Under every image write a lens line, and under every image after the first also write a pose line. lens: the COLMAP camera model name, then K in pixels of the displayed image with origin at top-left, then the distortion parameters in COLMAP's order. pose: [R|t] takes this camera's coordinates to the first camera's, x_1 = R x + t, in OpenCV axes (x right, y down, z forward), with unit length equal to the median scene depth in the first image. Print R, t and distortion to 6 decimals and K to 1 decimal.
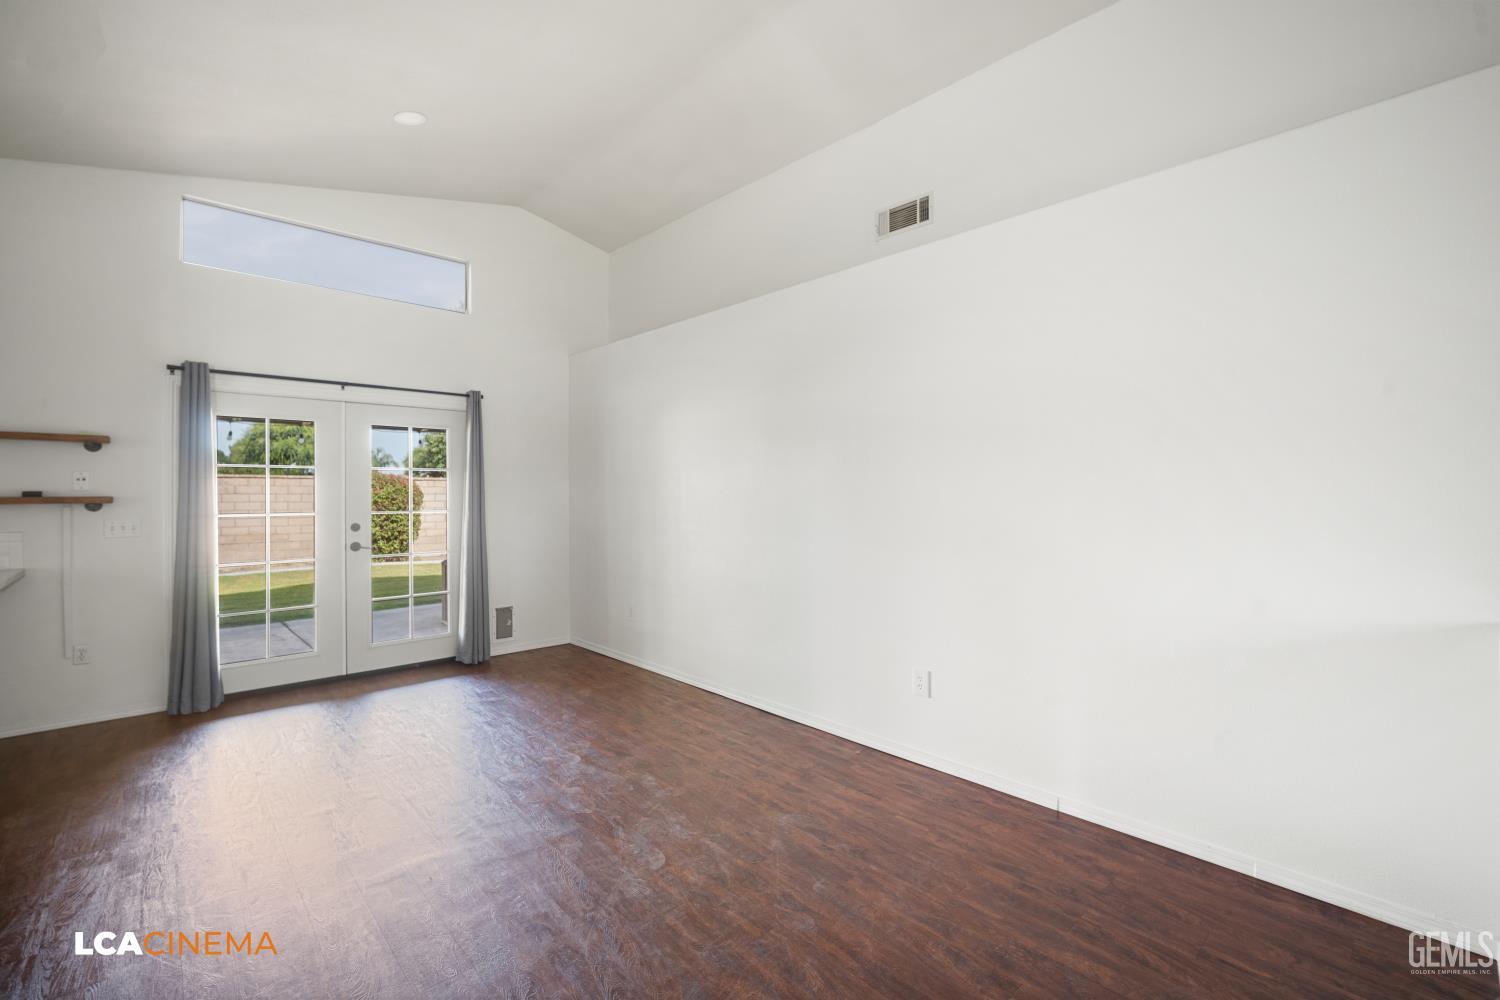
lens RADIAL K [[655.5, 0, 750.0], [0, 655.5, 495.6], [0, 0, 1]] dist [-0.016663, 0.000313]
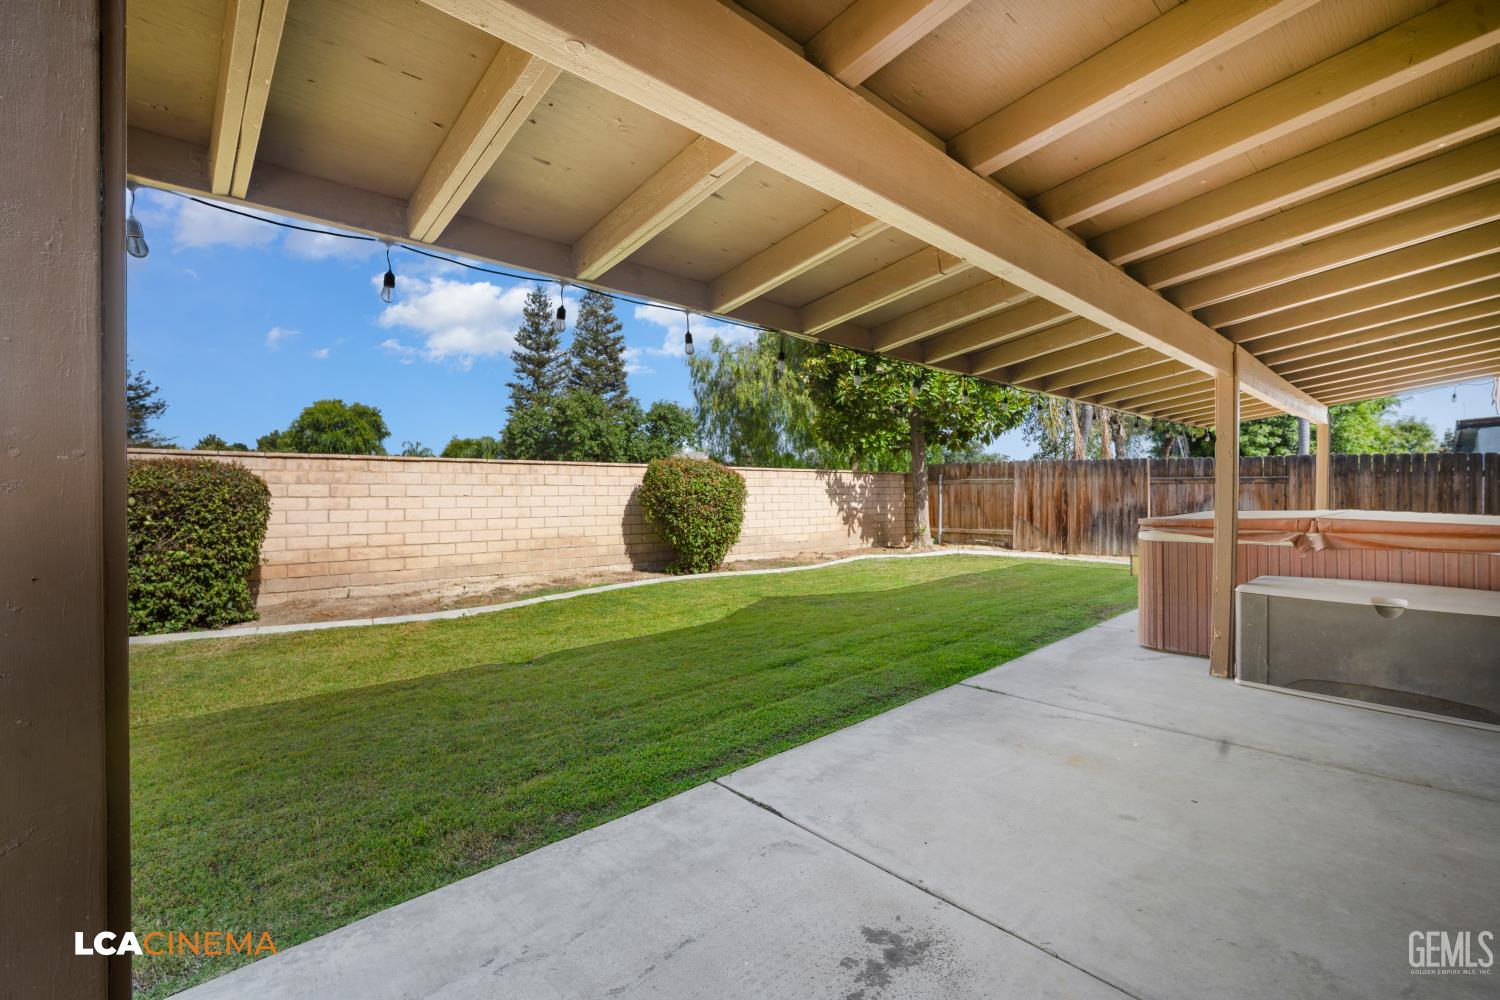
lens RADIAL K [[645.7, 0, 749.0], [0, 645.7, 493.9], [0, 0, 1]] dist [-0.017802, 0.000844]
pose [[0.999888, 0.000023, 0.014940, -0.531899], [-0.000101, 0.999986, 0.005217, 0.003371], [-0.014940, -0.005218, 0.999875, 0.208381]]
